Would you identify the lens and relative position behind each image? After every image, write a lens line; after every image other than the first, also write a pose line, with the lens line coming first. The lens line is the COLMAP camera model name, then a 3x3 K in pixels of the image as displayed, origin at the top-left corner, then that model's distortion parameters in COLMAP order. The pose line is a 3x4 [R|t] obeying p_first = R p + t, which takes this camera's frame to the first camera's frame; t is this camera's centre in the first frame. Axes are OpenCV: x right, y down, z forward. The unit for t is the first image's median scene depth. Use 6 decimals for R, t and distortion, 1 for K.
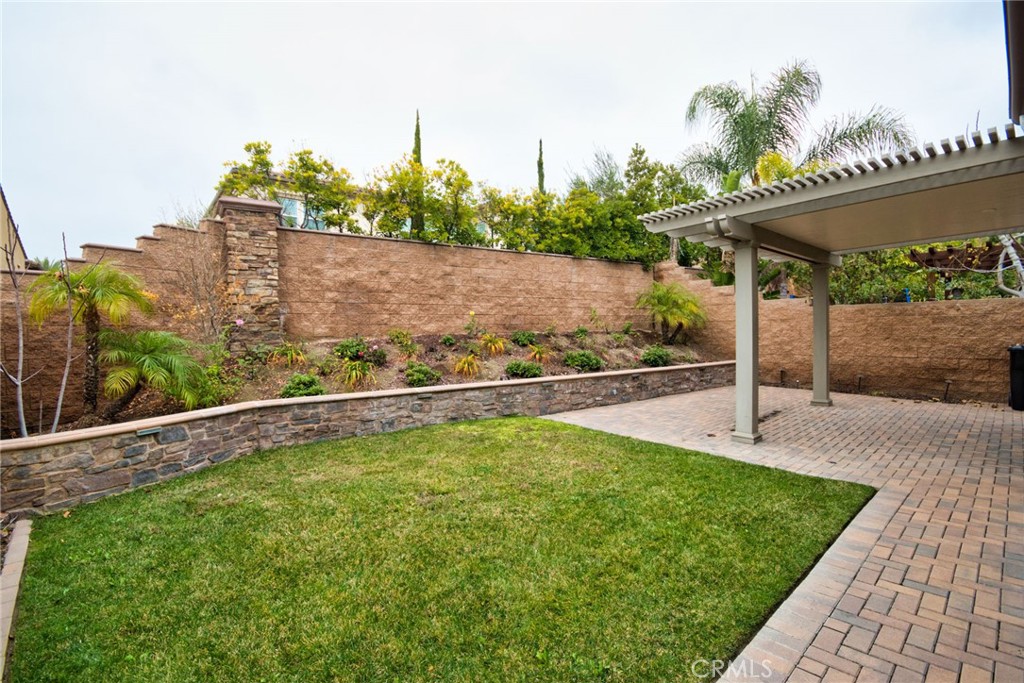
lens RADIAL K [[460.9, 0, 509.4], [0, 460.9, 341.9], [0, 0, 1]] dist [0.001865, -0.007198]
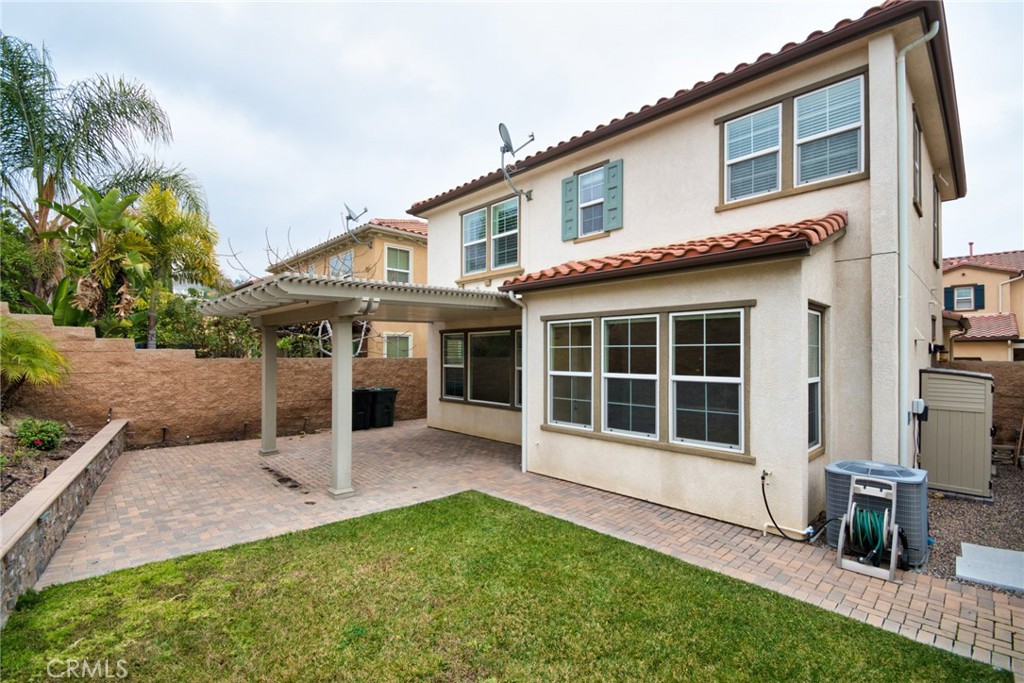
lens RADIAL K [[460.9, 0, 509.4], [0, 460.9, 341.9], [0, 0, 1]] dist [0.001865, -0.007198]
pose [[-0.023738, 0.040596, 0.998894, -0.427566], [0.024421, 0.998901, -0.040016, -0.069428], [-0.999420, 0.023445, -0.024703, 0.433885]]
